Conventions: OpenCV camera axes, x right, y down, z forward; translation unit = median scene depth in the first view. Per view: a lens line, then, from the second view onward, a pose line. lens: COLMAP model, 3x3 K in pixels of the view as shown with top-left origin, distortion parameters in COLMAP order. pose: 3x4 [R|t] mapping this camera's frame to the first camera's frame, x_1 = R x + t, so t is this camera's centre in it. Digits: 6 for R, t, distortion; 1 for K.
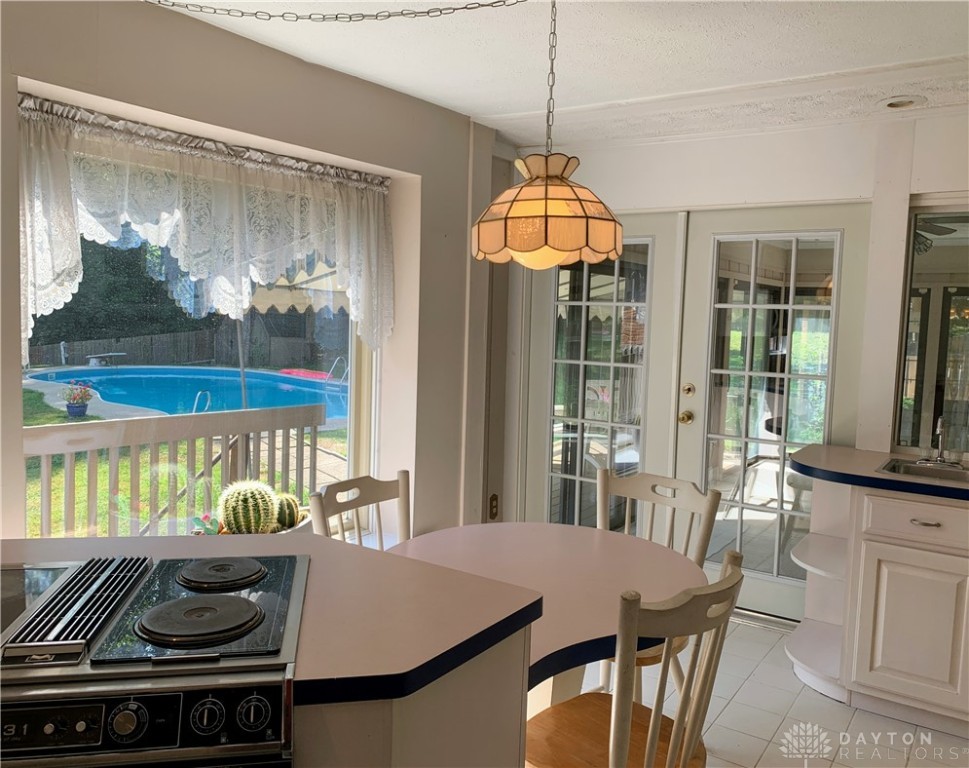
lens RADIAL K [[768.4, 0, 538.7], [0, 768.4, 382.1], [0, 0, 1]] dist [-0.003101, -0.003113]
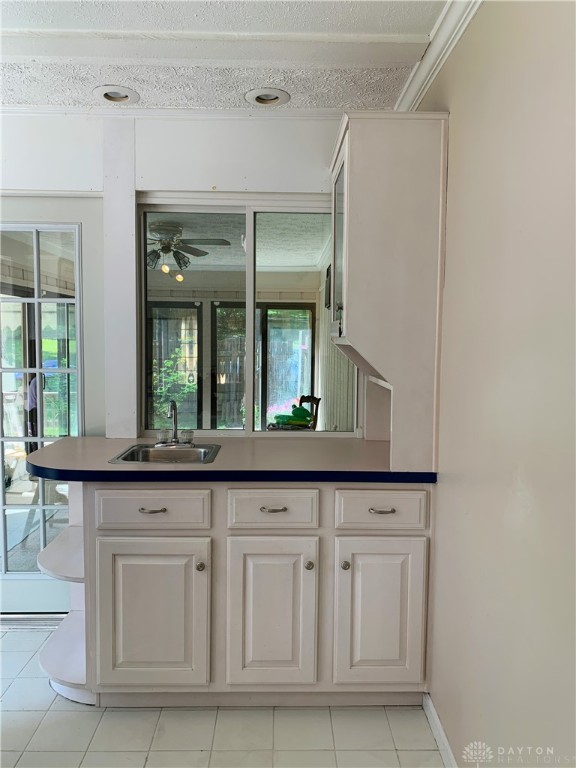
lens RADIAL K [[578.3, 0, 288.0], [0, 578.3, 384.0], [0, 0, 1]] dist [0.092156, -0.113299]
pose [[0.830418, -0.064376, 0.553409, 0.223474], [0.059569, 0.997867, 0.026691, 0.010428], [-0.553947, 0.010802, 0.832482, 0.251934]]
